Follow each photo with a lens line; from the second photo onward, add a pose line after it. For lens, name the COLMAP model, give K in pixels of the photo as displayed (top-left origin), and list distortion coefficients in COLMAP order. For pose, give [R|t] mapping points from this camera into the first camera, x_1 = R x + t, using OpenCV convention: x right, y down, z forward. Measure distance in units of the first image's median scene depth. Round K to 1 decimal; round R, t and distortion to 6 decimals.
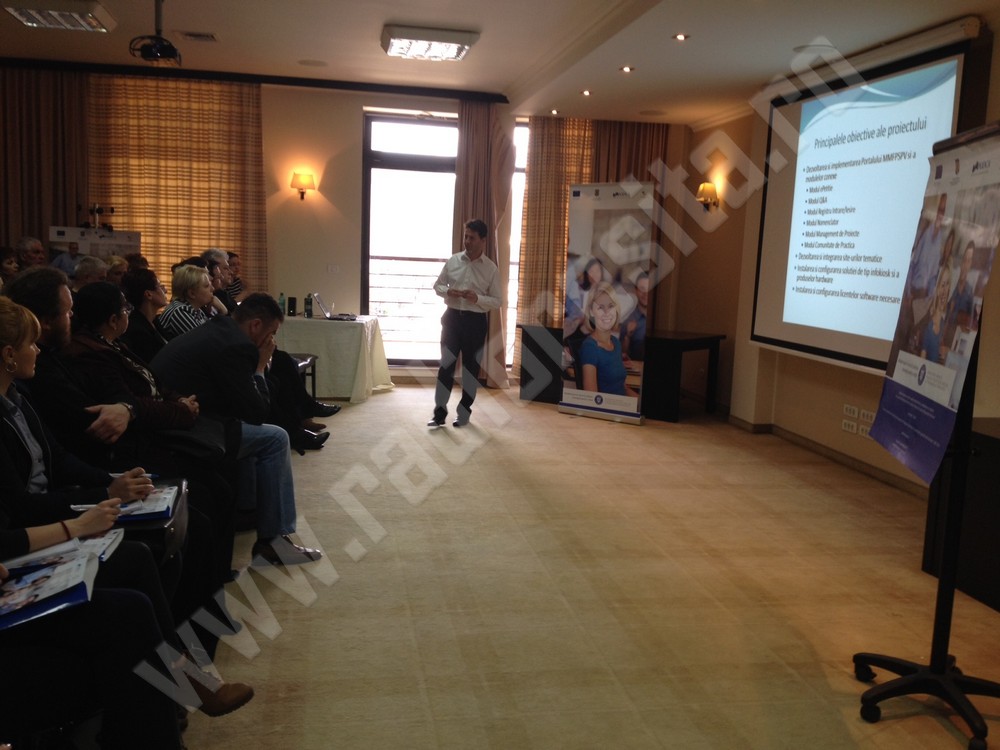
lens RADIAL K [[942.9, 0, 494.3], [0, 942.9, 371.5], [0, 0, 1]] dist [0.144606, -0.314238]
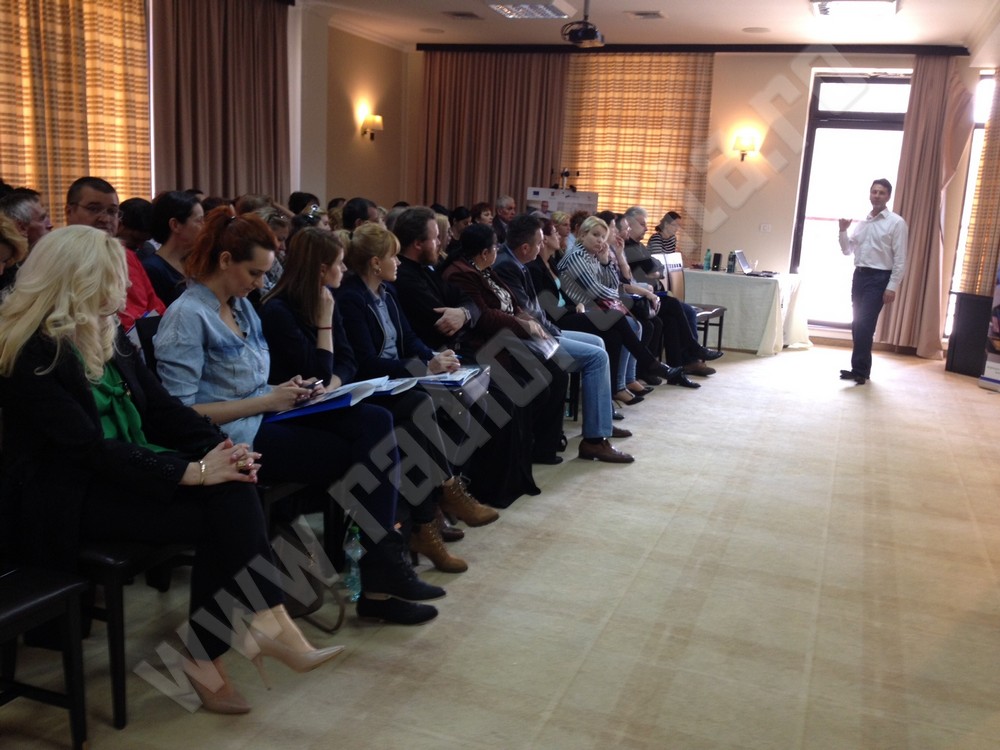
lens RADIAL K [[937.1, 0, 500.0], [0, 937.1, 375.0], [0, 0, 1]] dist [0.179375, -0.316209]
pose [[0.861452, 0.108011, -0.496220, 0.120663], [-0.089103, 0.994109, 0.061701, 0.013984], [0.499961, -0.008938, 0.866002, -0.051752]]
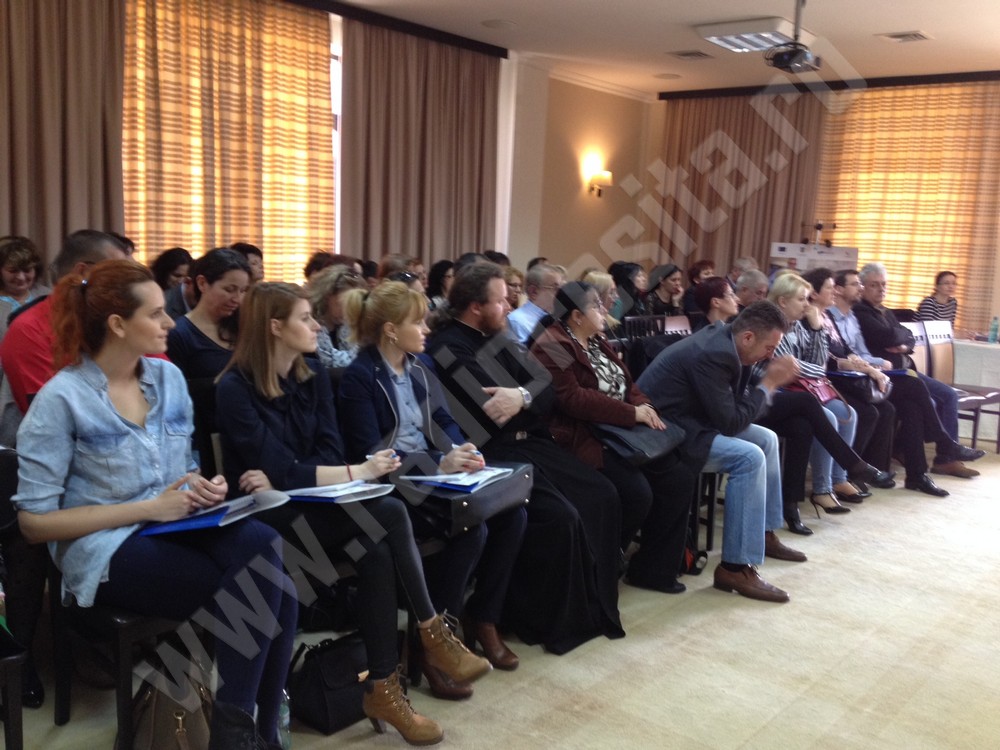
lens RADIAL K [[932.2, 0, 513.0], [0, 932.2, 379.3], [0, 0, 1]] dist [0.144599, -0.274195]
pose [[0.655915, 0.109916, -0.746789, 0.139441], [-0.122439, 0.991732, 0.038428, -0.006265], [0.744839, 0.066230, 0.663950, 0.102053]]
